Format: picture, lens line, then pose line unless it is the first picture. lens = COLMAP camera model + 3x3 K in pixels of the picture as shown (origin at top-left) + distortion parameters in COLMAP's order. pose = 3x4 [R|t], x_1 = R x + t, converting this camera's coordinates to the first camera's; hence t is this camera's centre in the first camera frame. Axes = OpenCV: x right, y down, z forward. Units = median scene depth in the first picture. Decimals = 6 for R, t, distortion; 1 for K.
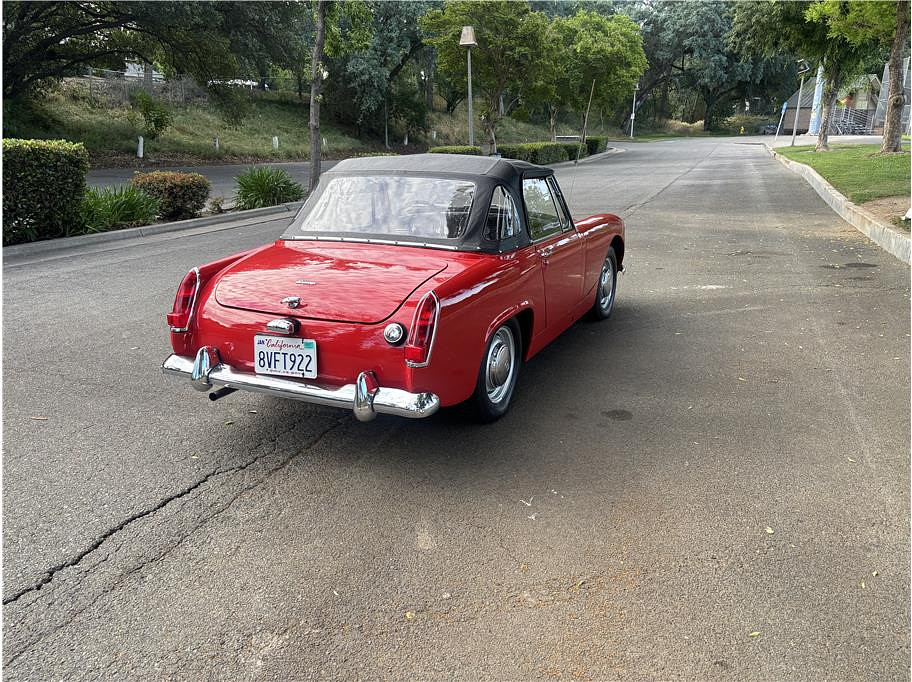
lens RADIAL K [[696.1, 0, 452.3], [0, 696.1, 340.6], [0, 0, 1]] dist [0.052449, -0.050808]
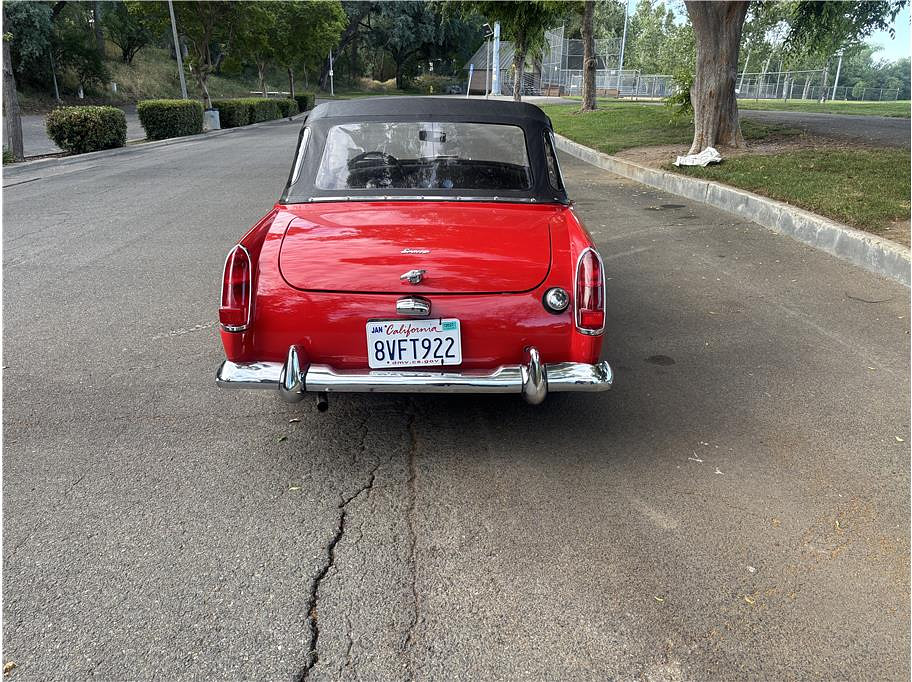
lens RADIAL K [[696.1, 0, 452.3], [0, 696.1, 340.6], [0, 0, 1]] dist [0.052449, -0.050808]
pose [[0.908090, -0.129341, 0.398302, -0.510225], [0.107583, 0.991240, 0.076608, -0.037114], [-0.404721, -0.026716, 0.914050, 0.230266]]
